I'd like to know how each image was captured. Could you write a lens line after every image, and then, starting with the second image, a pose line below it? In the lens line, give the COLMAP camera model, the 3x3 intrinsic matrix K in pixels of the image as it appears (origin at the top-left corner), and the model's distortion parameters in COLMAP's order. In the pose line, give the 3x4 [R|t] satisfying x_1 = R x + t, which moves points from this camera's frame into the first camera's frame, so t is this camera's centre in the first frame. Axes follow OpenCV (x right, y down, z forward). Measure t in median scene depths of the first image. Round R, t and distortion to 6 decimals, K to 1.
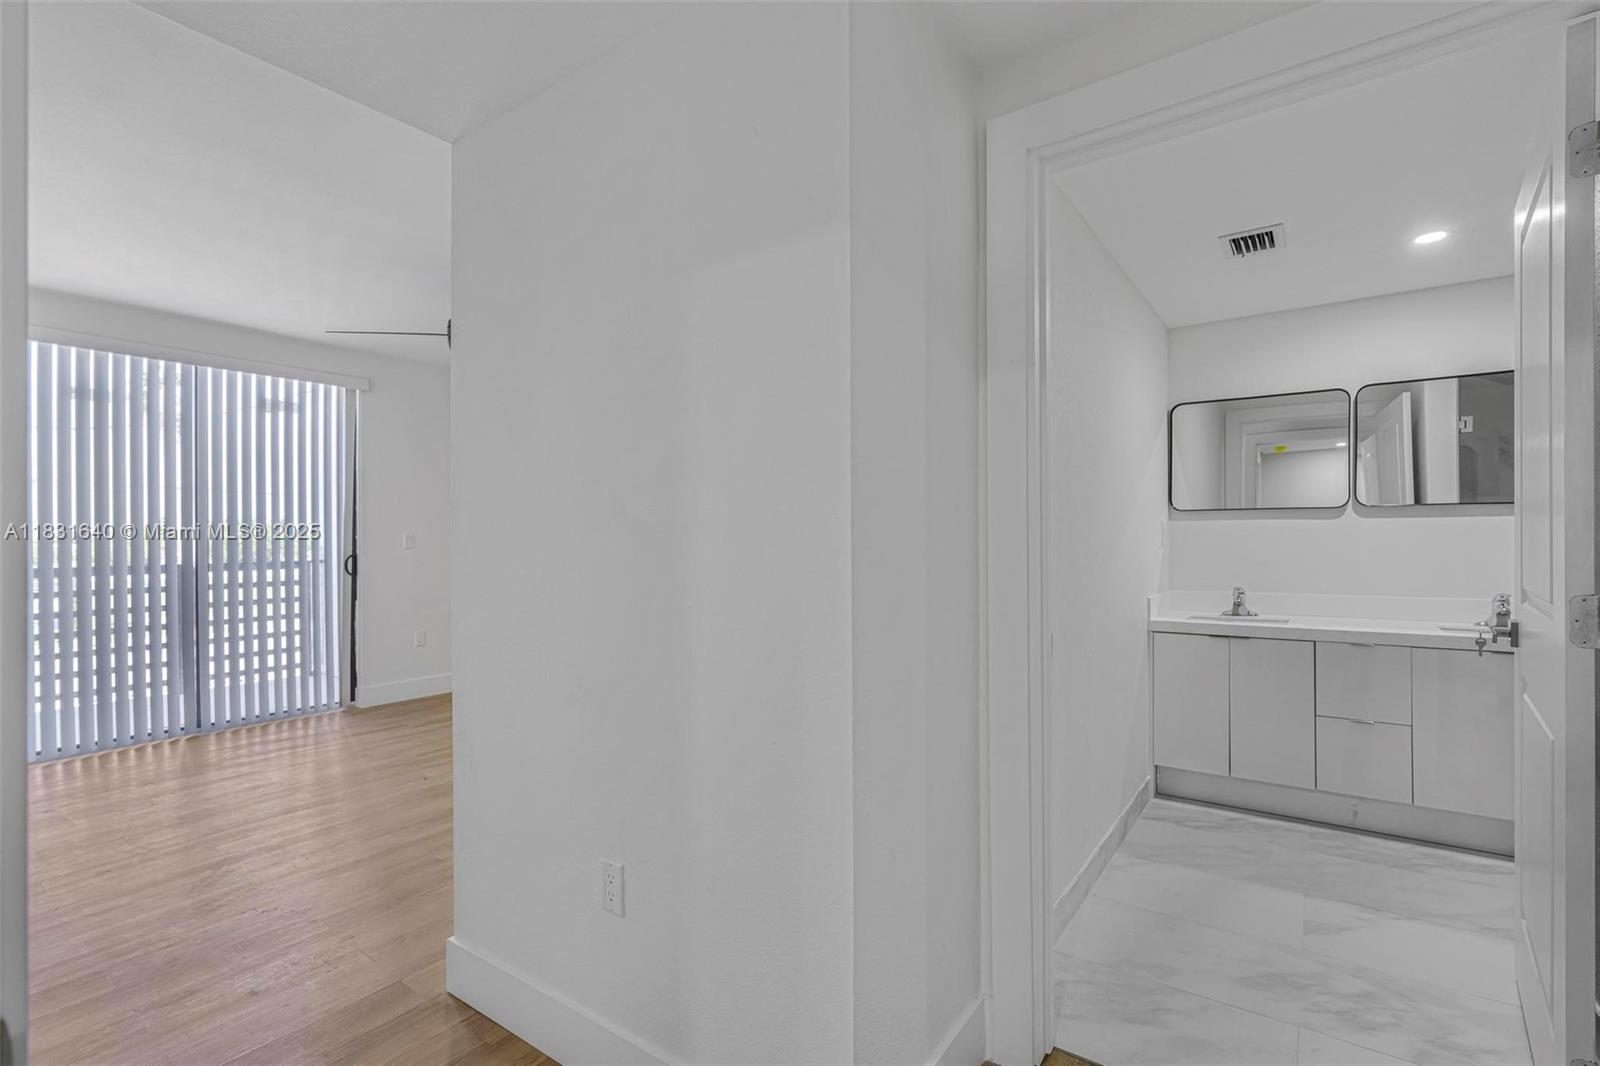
lens RADIAL K [[727.8, 0, 809.5], [0, 727.8, 534.3], [0, 0, 1]] dist [-0.000247, 0.001096]
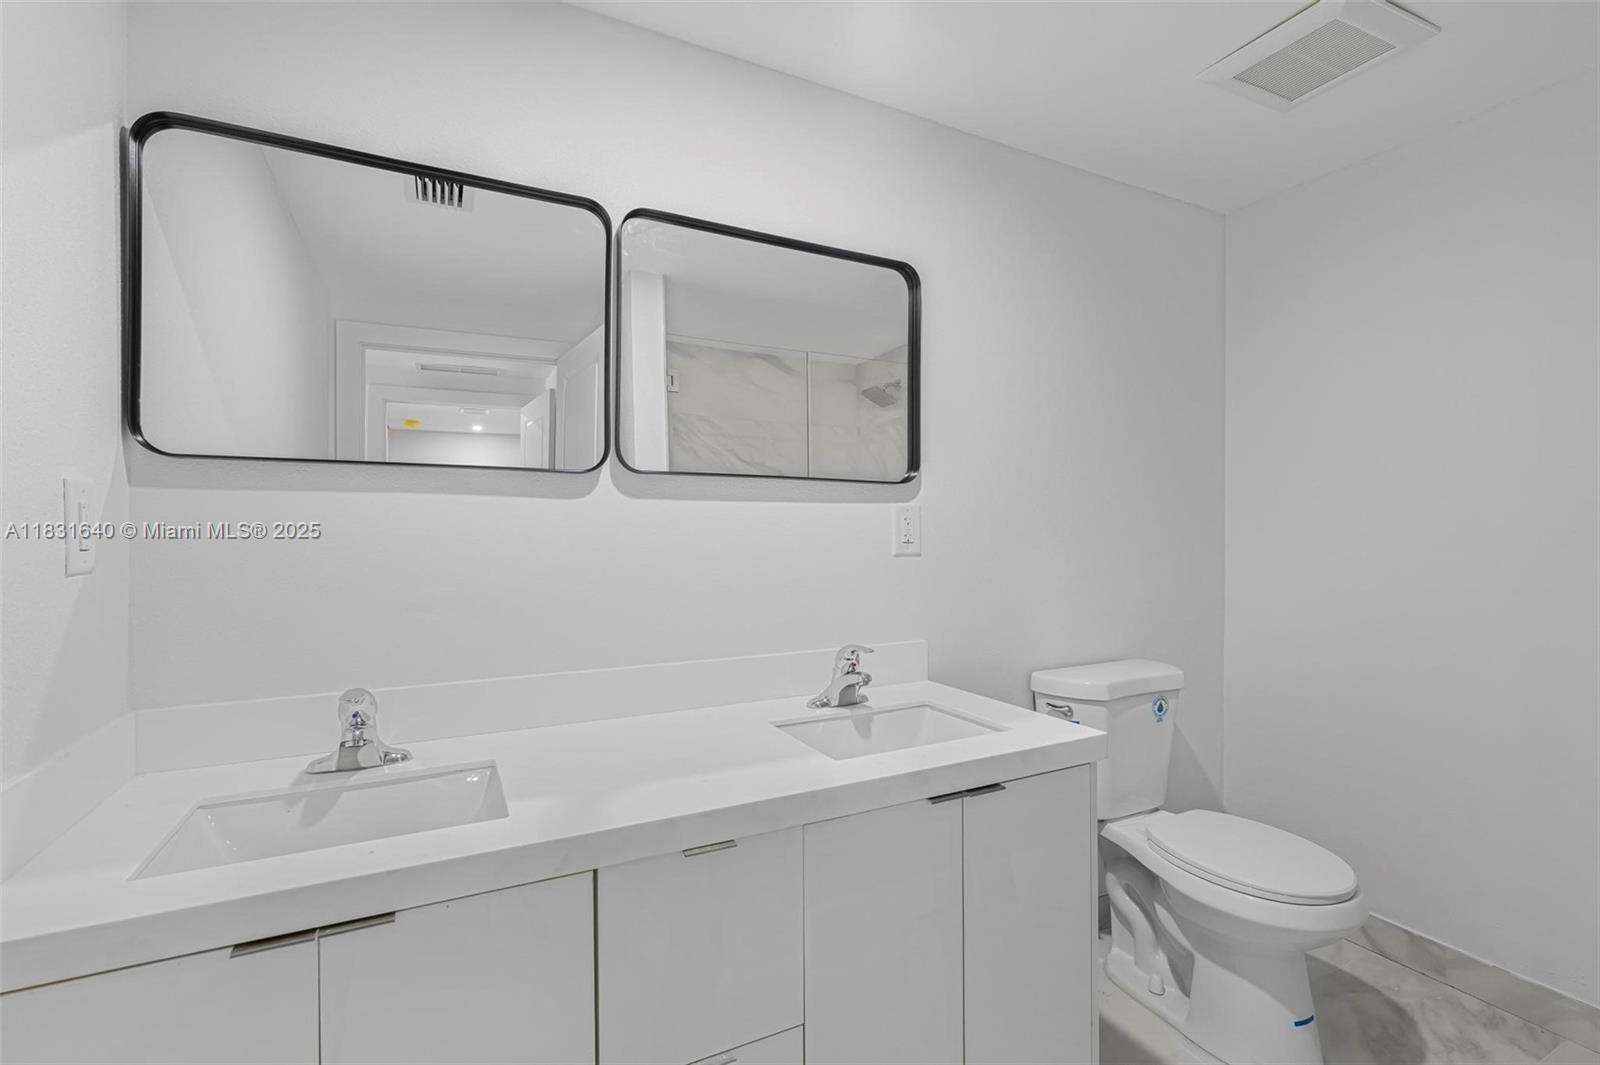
lens RADIAL K [[727.8, 0, 809.5], [0, 727.8, 533.8], [0, 0, 1]] dist [-0.000247, 0.001096]
pose [[0.461234, 0.006698, 0.887253, 0.391828], [-0.000818, 0.999974, -0.007124, 0.003990], [-0.887278, 0.002560, 0.461228, 0.666947]]
